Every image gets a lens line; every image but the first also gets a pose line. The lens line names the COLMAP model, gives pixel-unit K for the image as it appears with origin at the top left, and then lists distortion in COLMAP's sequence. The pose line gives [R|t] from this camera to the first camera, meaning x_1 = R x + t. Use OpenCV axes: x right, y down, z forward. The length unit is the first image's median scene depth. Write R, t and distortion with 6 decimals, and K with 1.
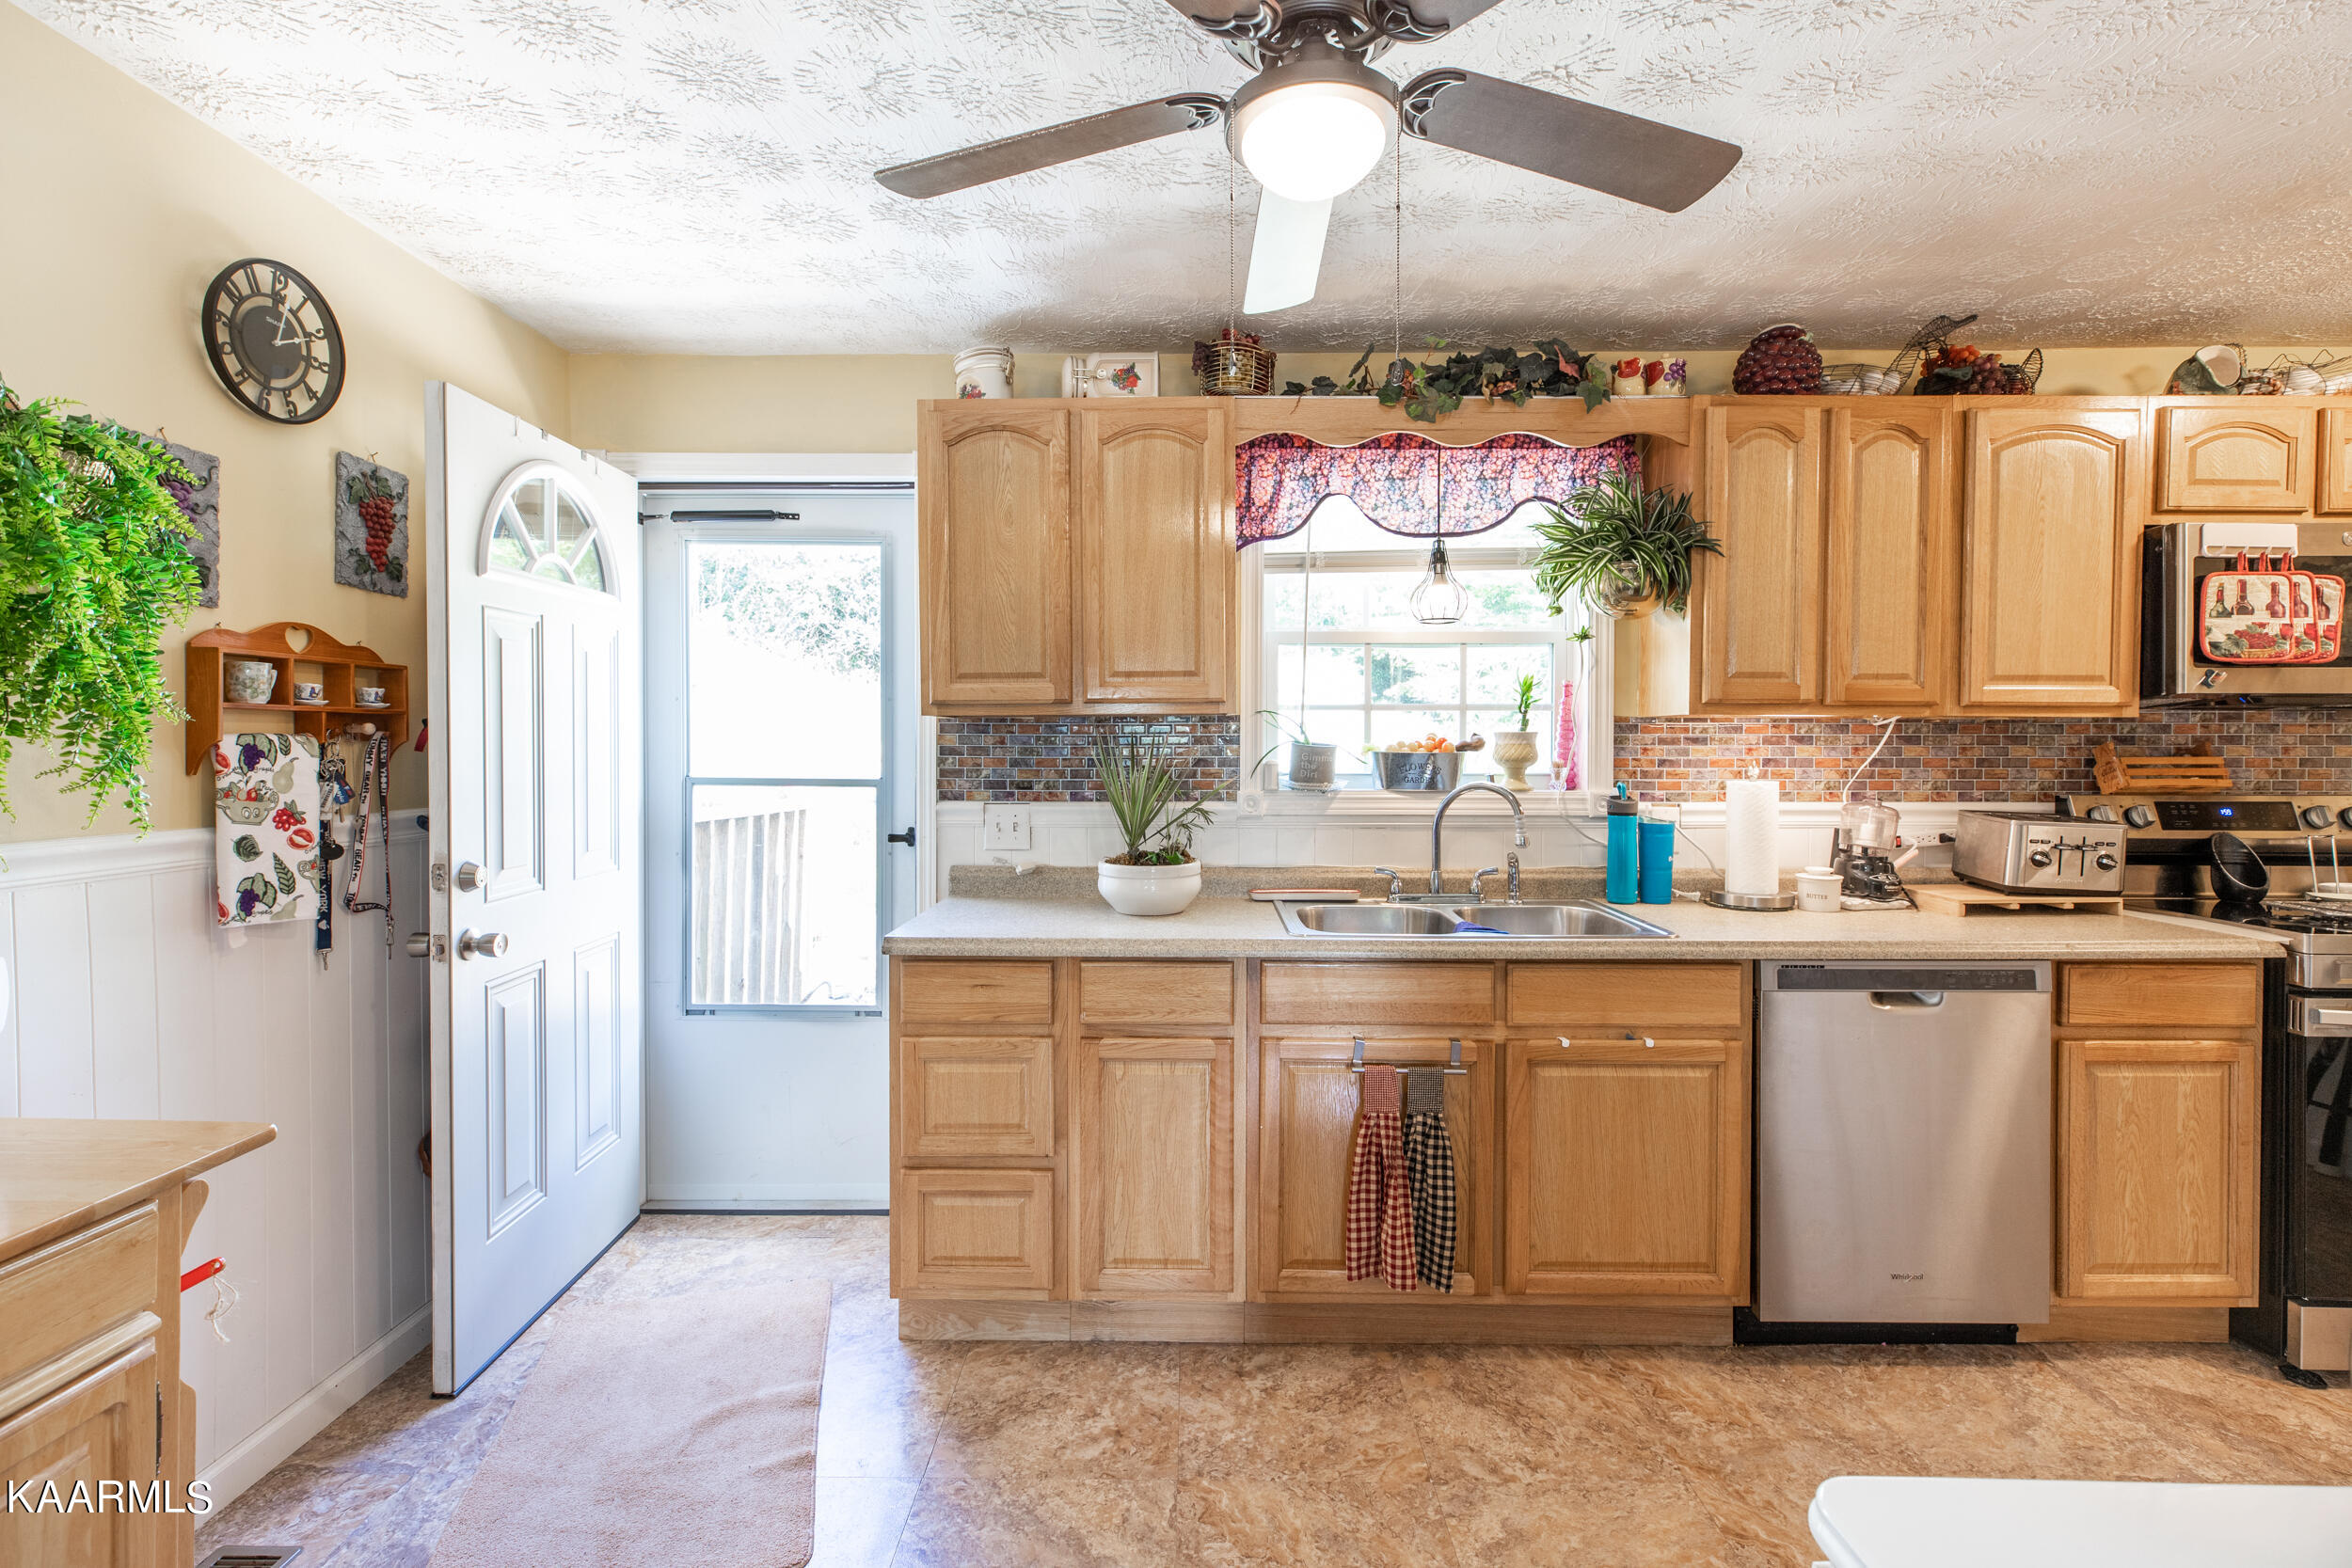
lens RADIAL K [[1058.3, 0, 1180.3], [0, 1058.3, 763.3], [0, 0, 1]] dist [-0.002130, -0.000469]
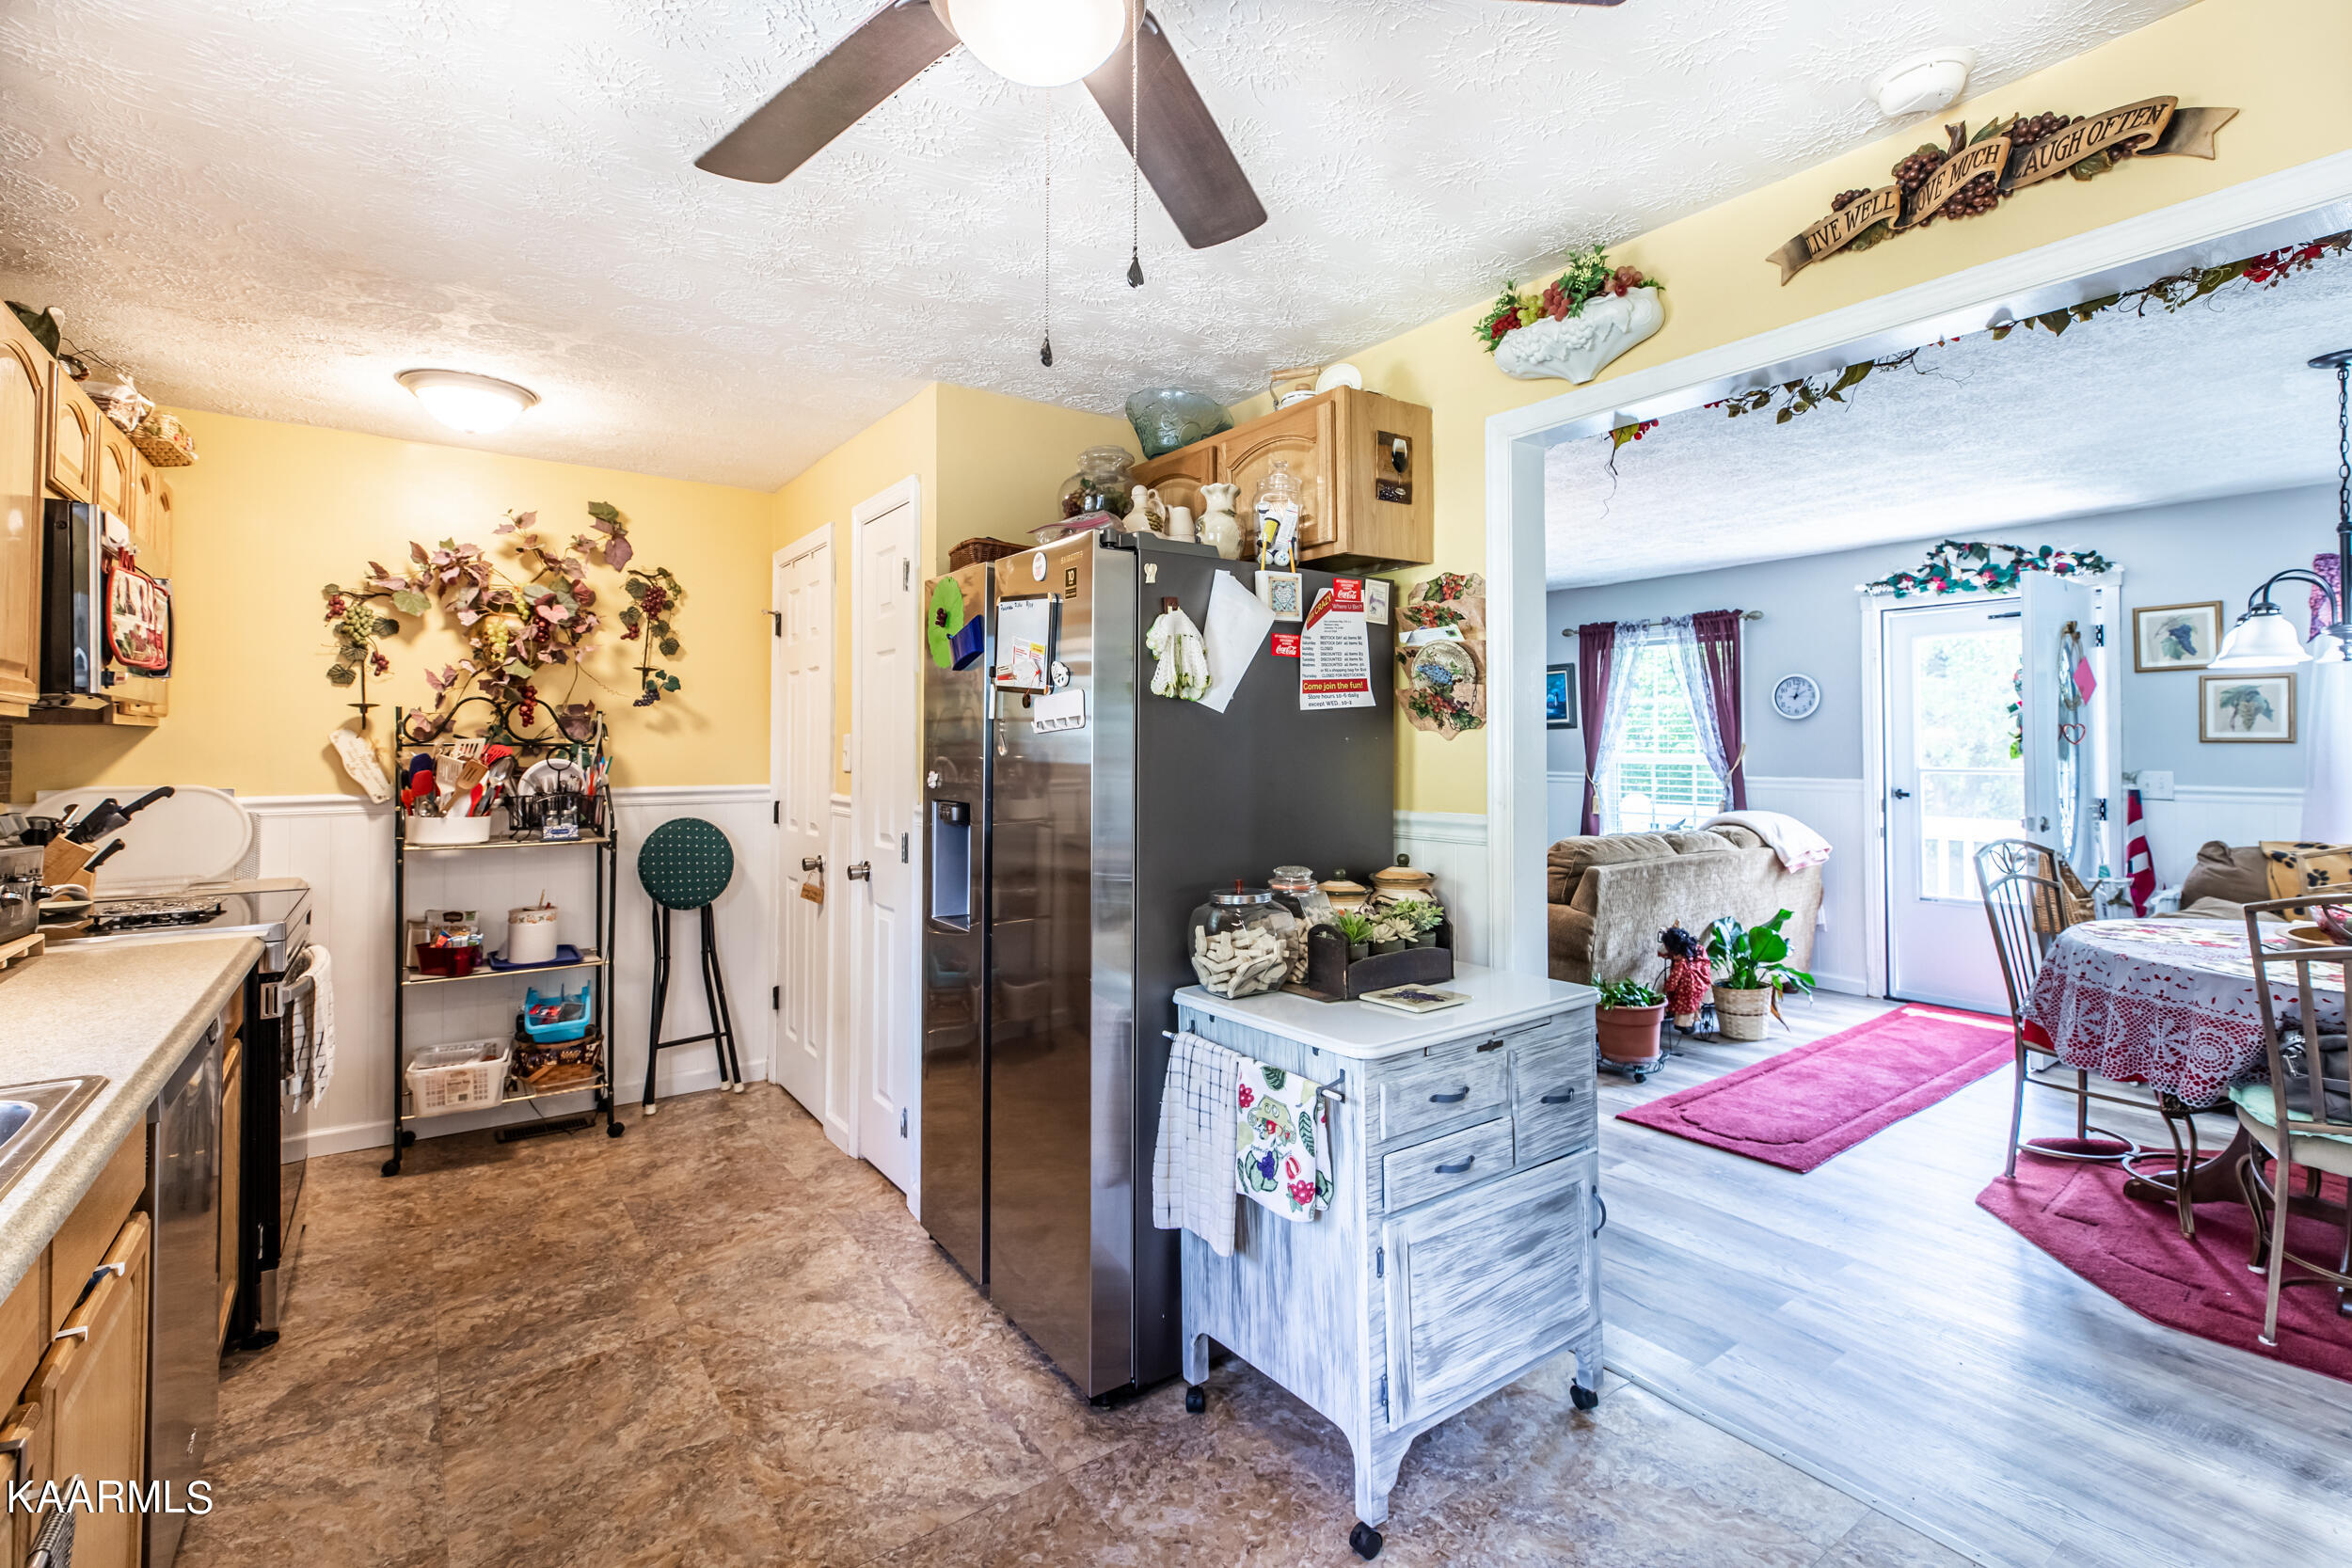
lens RADIAL K [[1065.6, 0, 1178.4], [0, 1065.6, 730.8], [0, 0, 1]] dist [0.003557, -0.000259]
pose [[-0.582435, 0.013096, 0.812772, -0.318841], [0.015346, 0.999869, -0.005114, -0.014273], [-0.812732, 0.009494, -0.582560, 0.750983]]
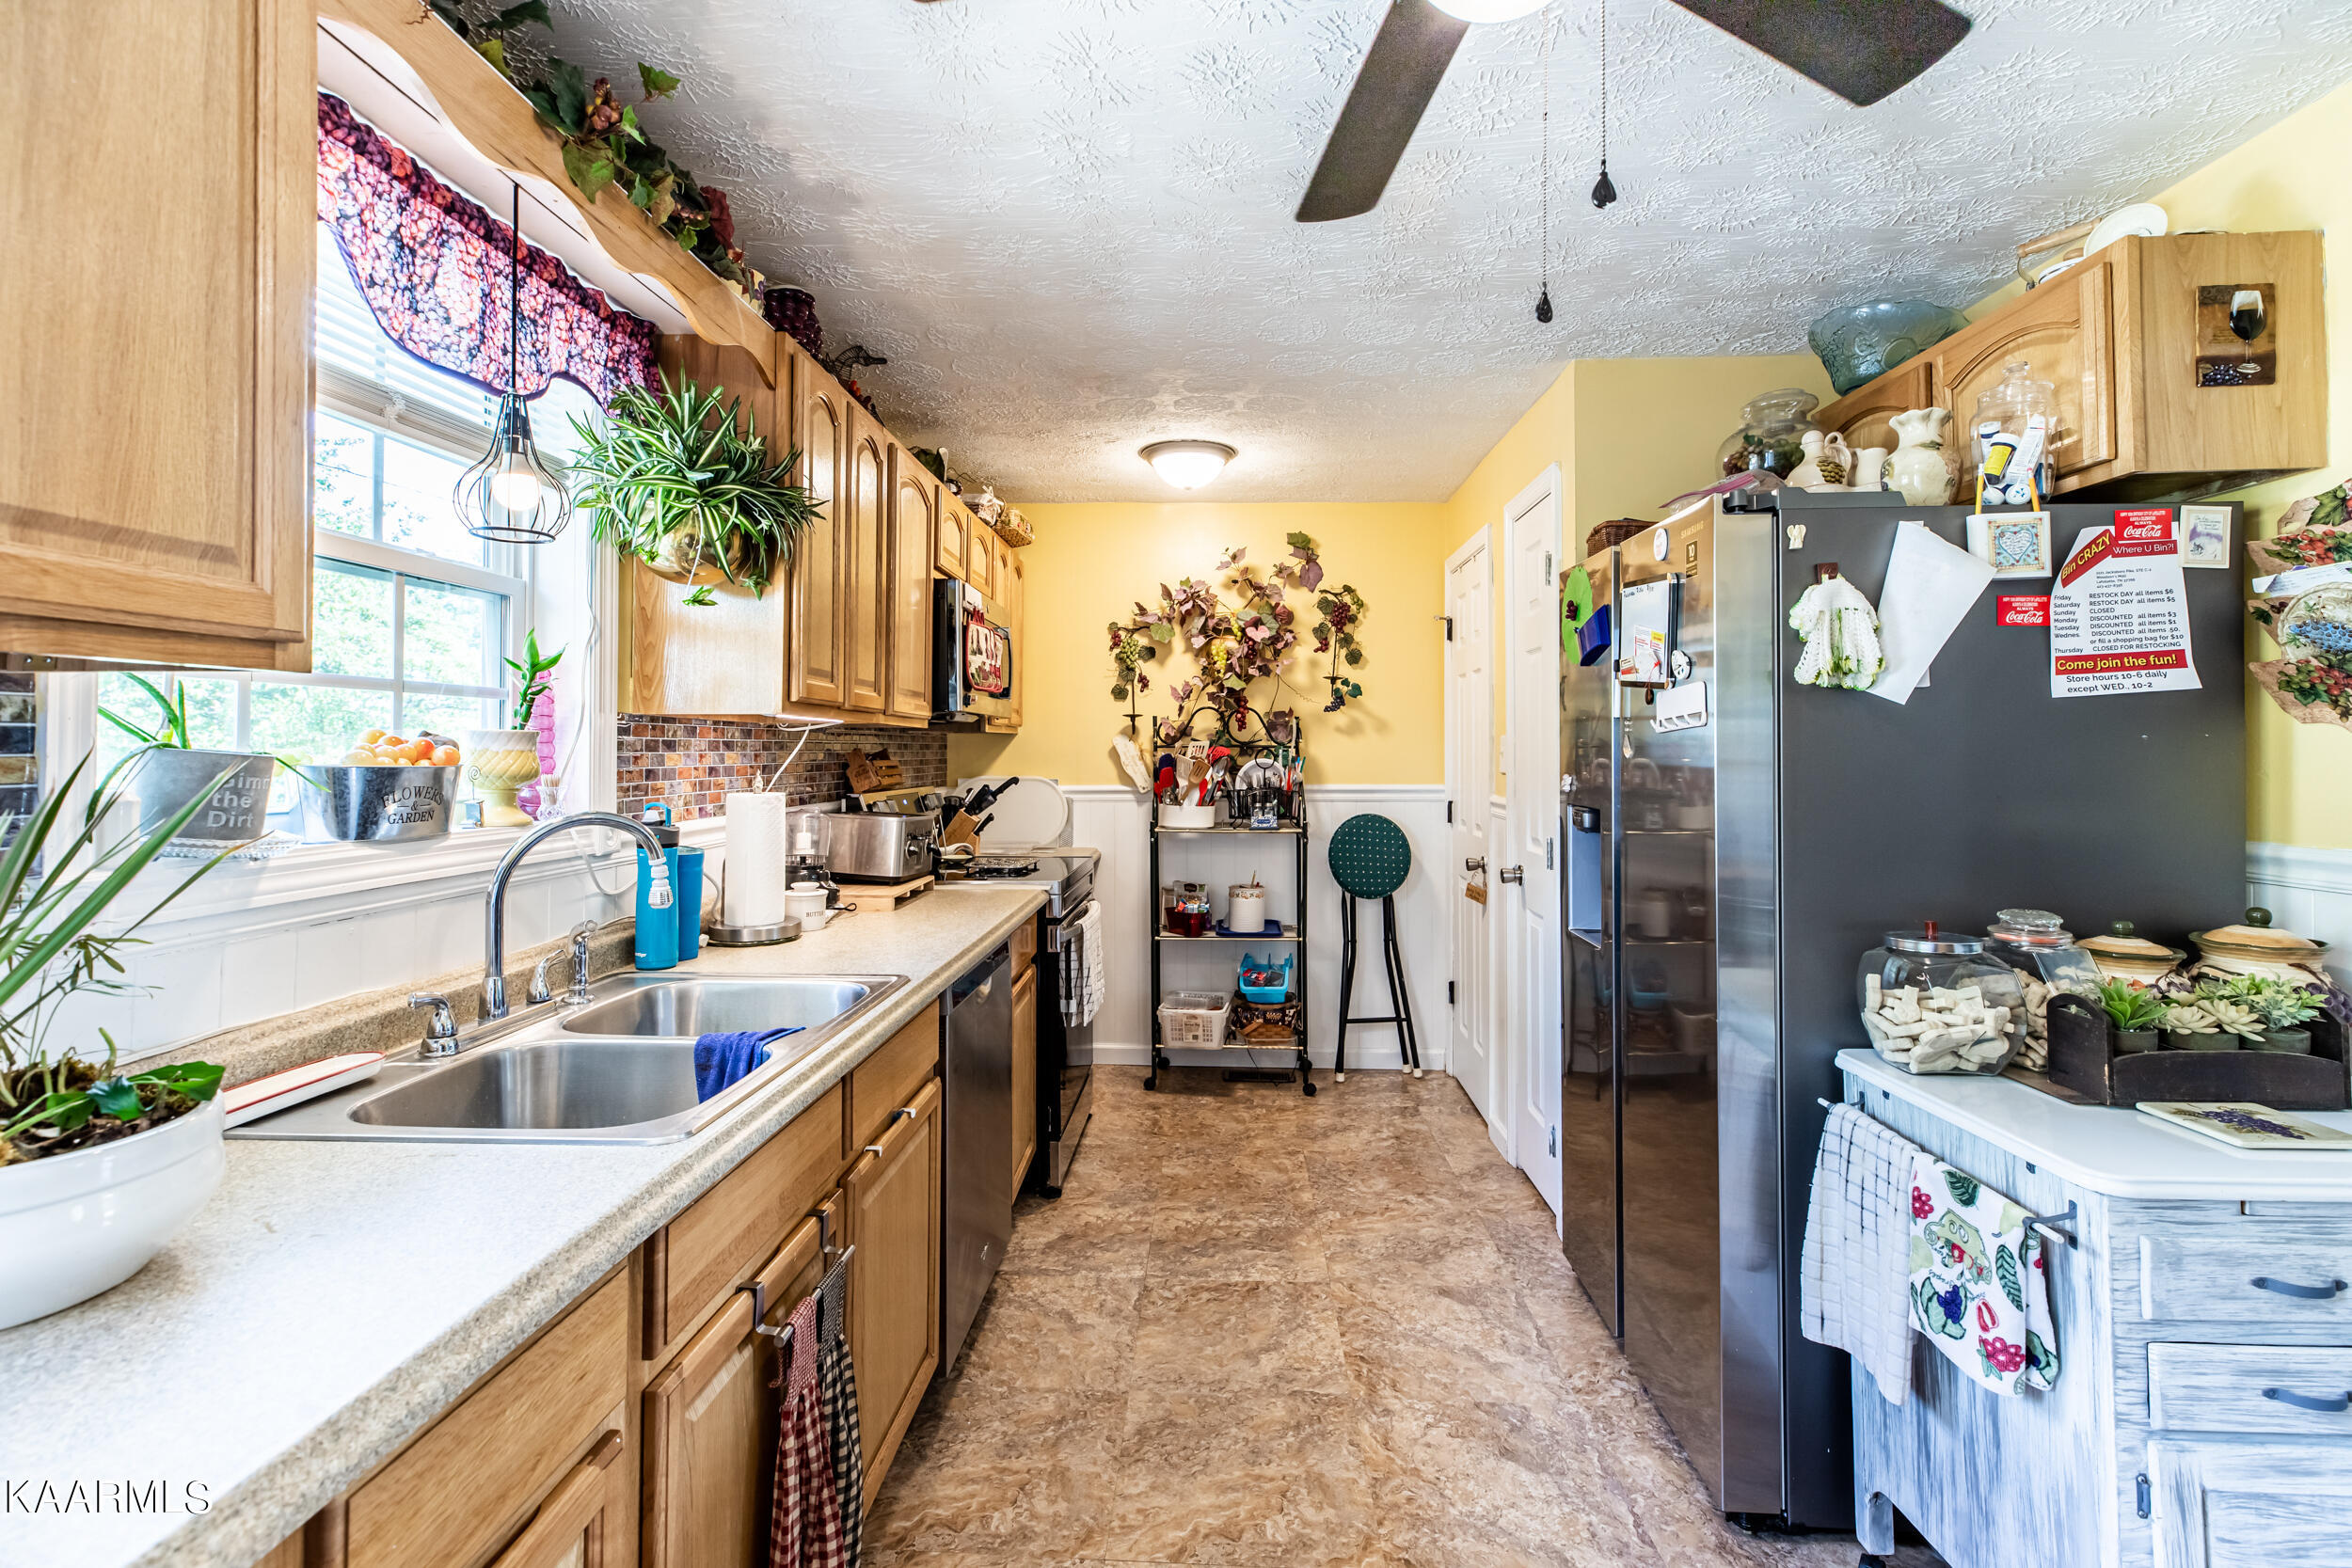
lens RADIAL K [[1065.6, 0, 1178.4], [0, 1065.6, 730.8], [0, 0, 1]] dist [0.003557, -0.000259]
pose [[0.044240, 0.017286, 0.998871, -0.330451], [0.018535, 0.999664, -0.018121, -0.012299], [-0.998849, 0.019315, 0.043905, 0.649828]]
